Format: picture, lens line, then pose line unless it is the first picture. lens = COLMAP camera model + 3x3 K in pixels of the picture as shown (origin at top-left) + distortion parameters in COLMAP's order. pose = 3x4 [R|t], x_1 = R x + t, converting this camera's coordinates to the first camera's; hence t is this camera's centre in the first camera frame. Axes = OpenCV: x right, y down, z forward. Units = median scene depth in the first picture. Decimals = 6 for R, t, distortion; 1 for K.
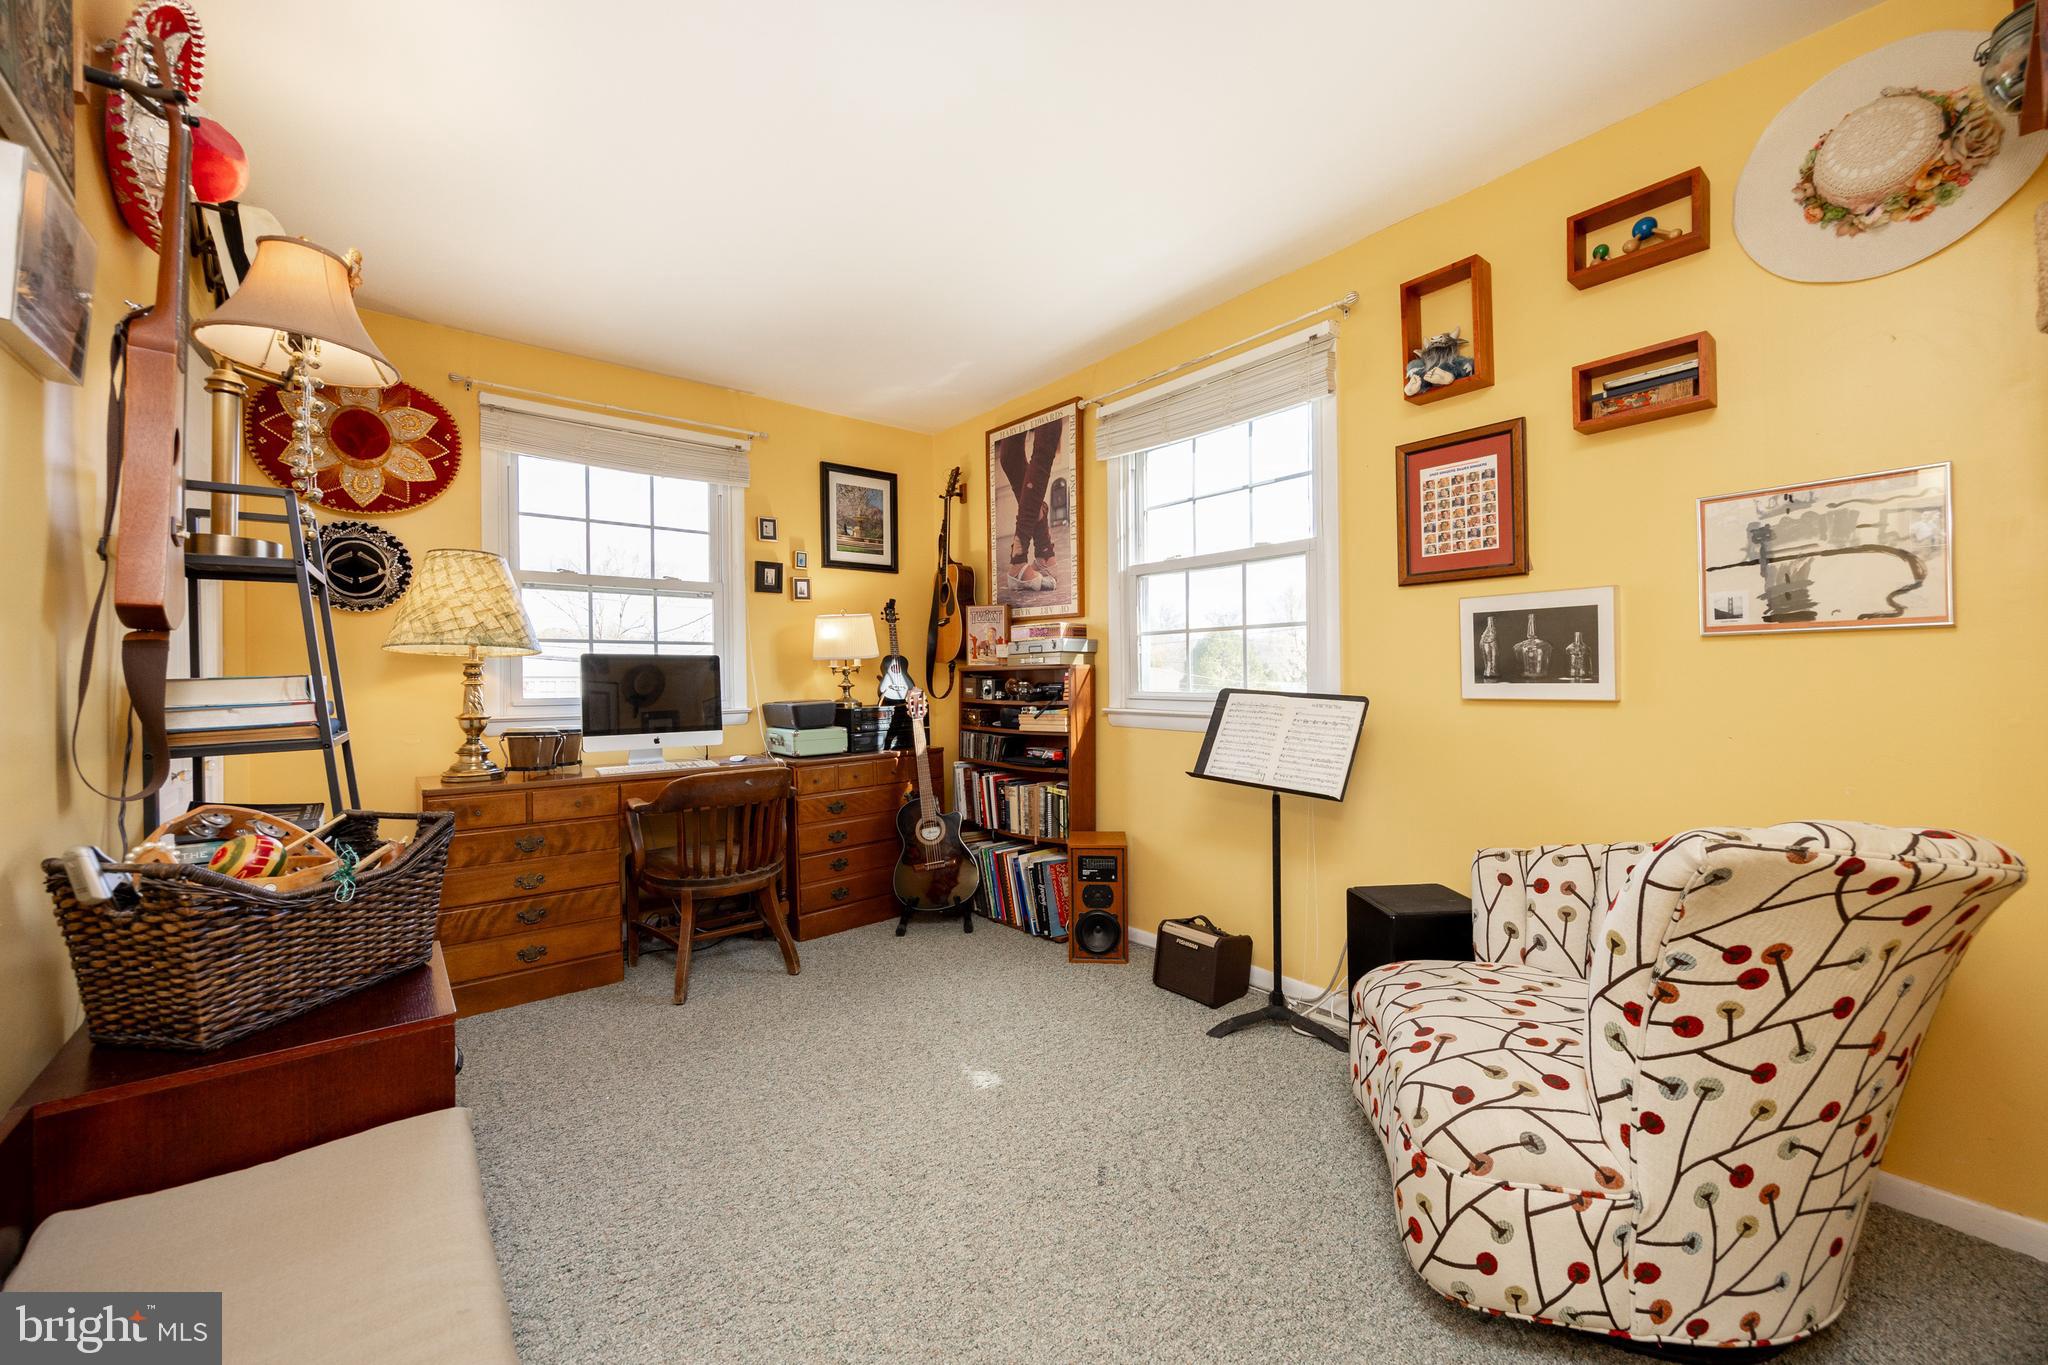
lens RADIAL K [[782.3, 0, 1024.6], [0, 782.3, 675.1], [0, 0, 1]] dist [-0.001968, -0.000104]
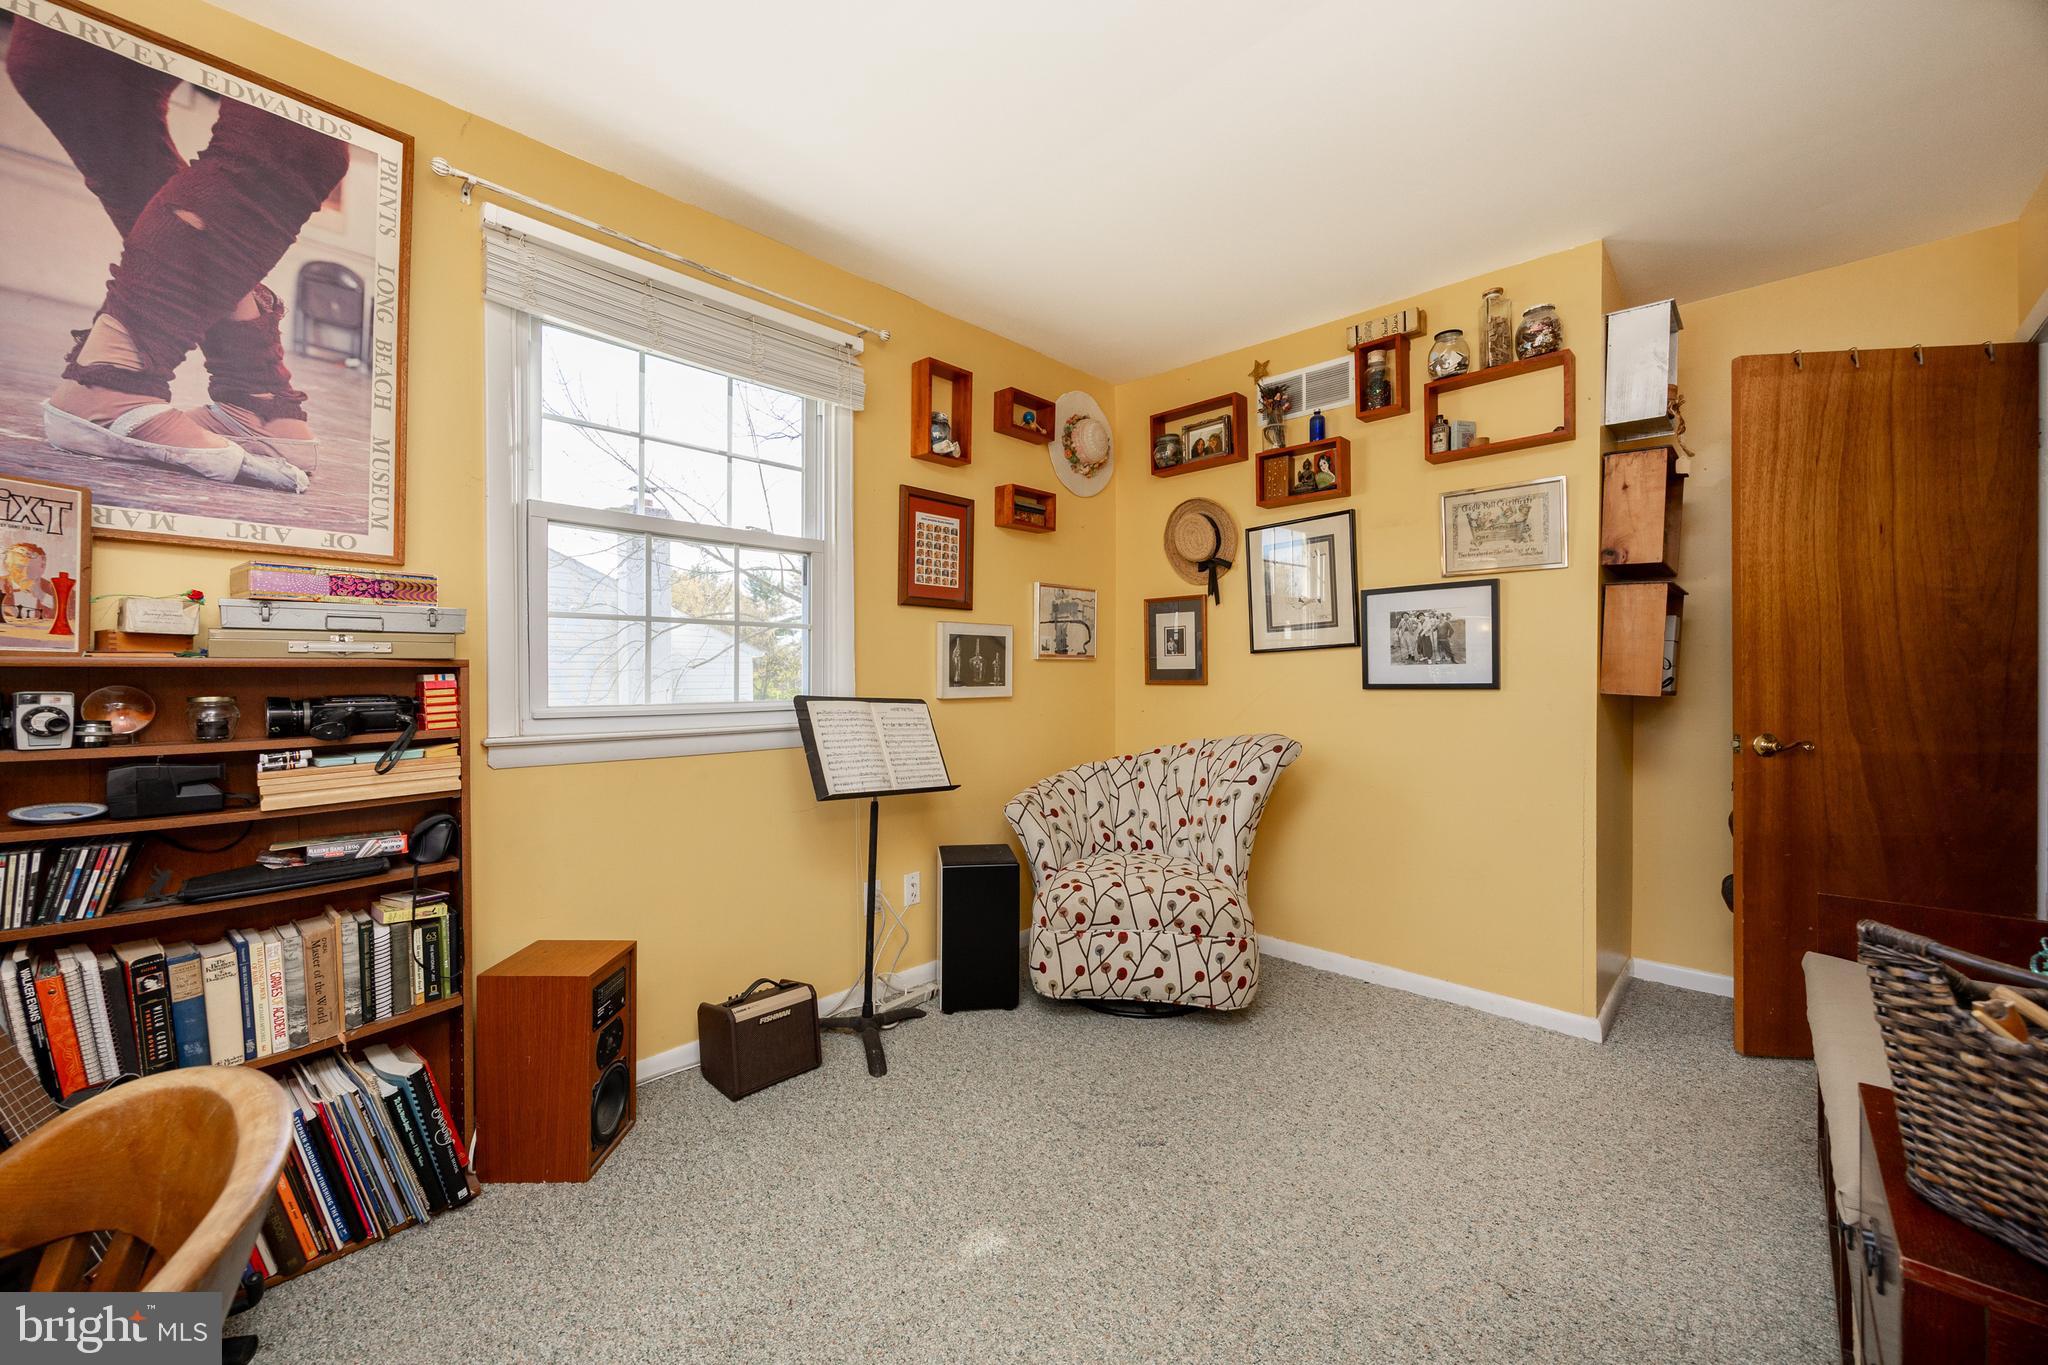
lens RADIAL K [[782.3, 0, 1024.6], [0, 782.3, 675.1], [0, 0, 1]] dist [-0.001968, -0.000104]
pose [[-0.114354, 0.009788, 0.993392, -0.677772], [-0.000681, 0.999950, -0.009931, 0.002958], [-0.993440, -0.001813, -0.114342, 0.919558]]
